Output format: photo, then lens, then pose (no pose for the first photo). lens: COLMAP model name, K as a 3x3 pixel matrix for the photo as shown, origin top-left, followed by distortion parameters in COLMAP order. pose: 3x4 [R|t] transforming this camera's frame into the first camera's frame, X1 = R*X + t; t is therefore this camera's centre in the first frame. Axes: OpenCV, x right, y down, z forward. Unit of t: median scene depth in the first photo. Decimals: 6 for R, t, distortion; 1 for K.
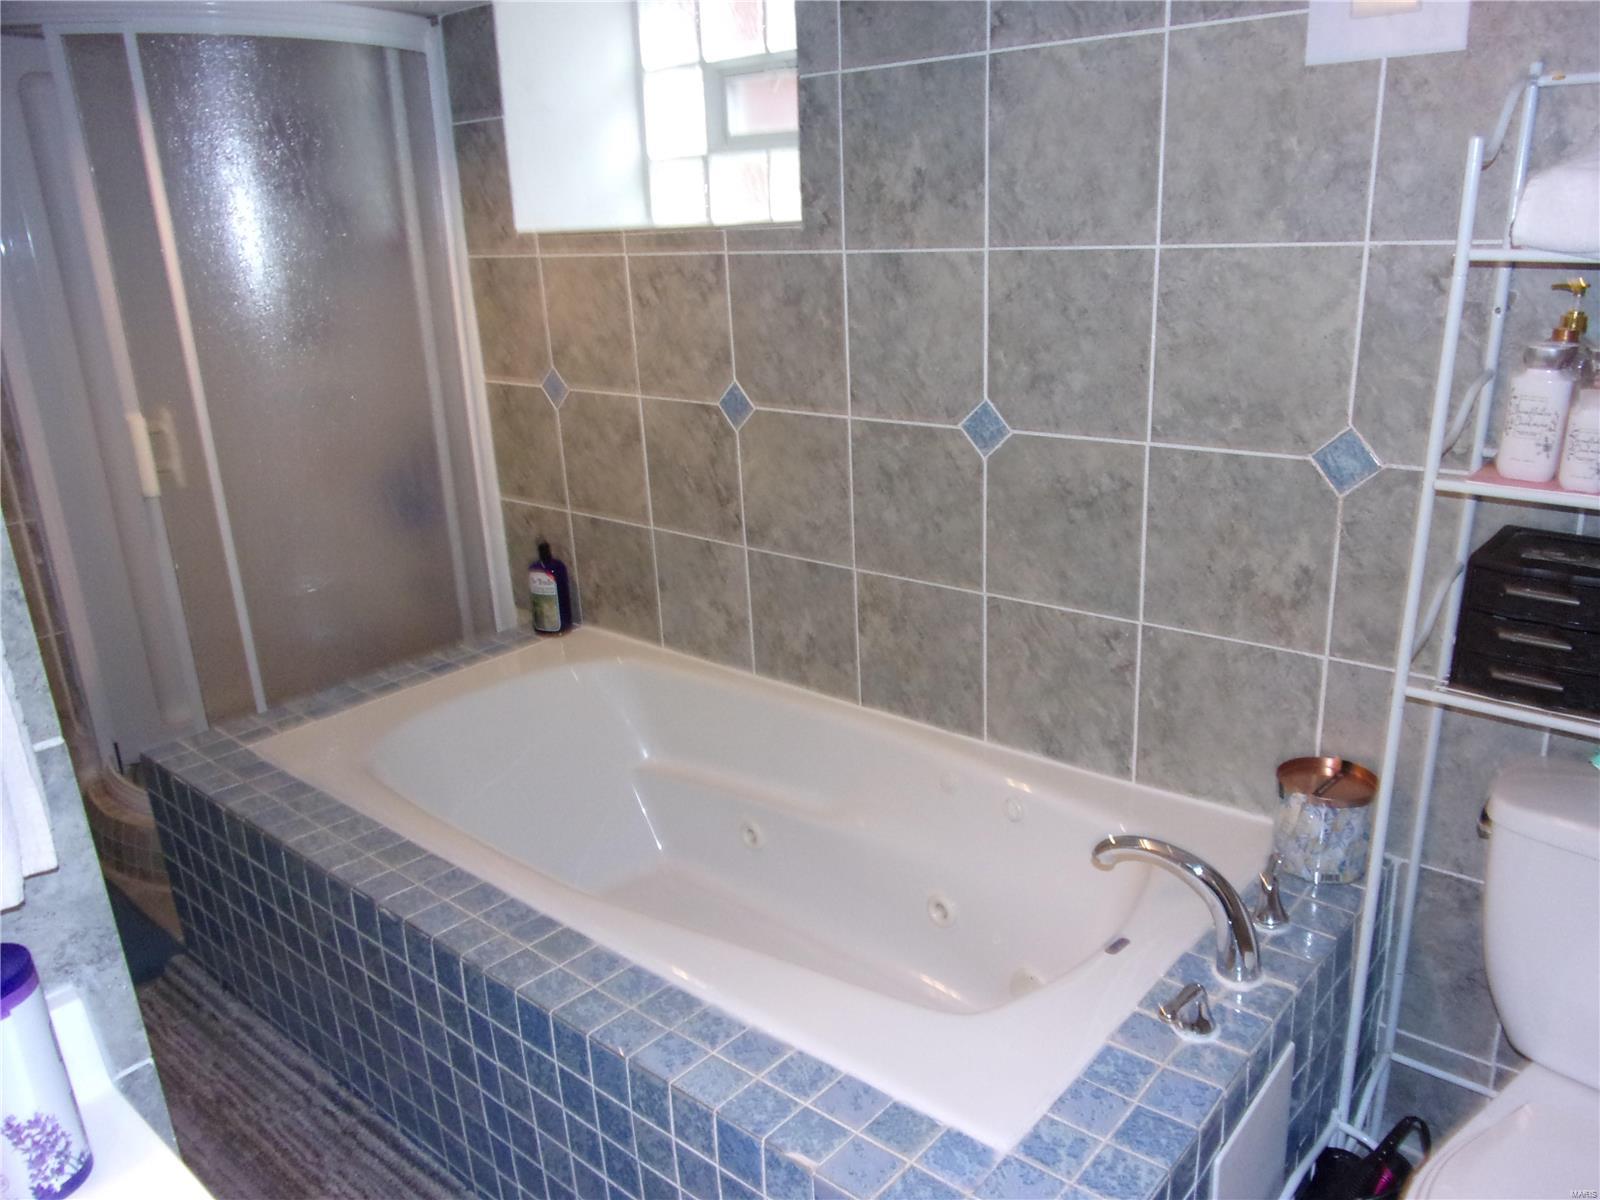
lens RADIAL K [[1176.7, 0, 800.0], [0, 1176.7, 600.0], [0, 0, 1]] dist [-0.058314, 0.055534]
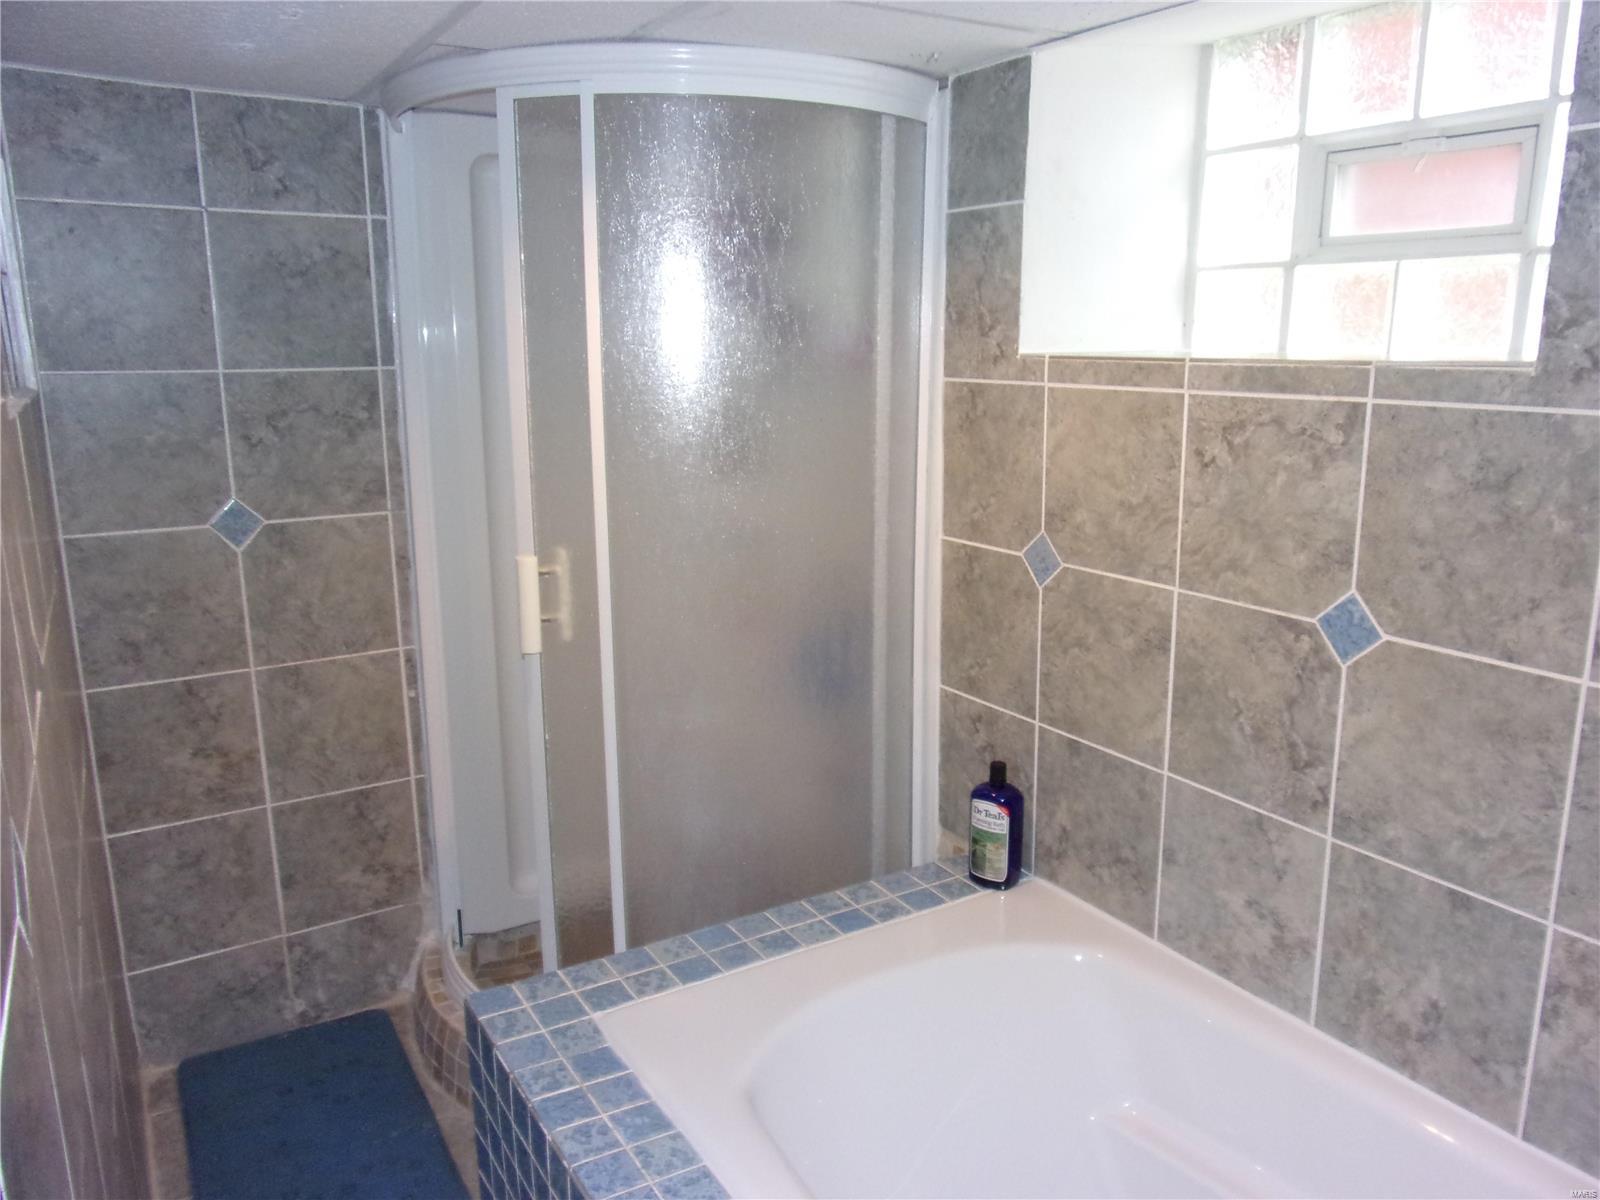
lens RADIAL K [[1135.8, 0, 800.0], [0, 1135.8, 600.0], [0, 0, 1]] dist [-0.055111, -0.002124]
pose [[0.951683, 0.101669, -0.289762, -0.154873], [-0.128550, 0.988844, -0.075246, -0.088867], [0.278879, 0.108859, 0.954136, 0.295589]]
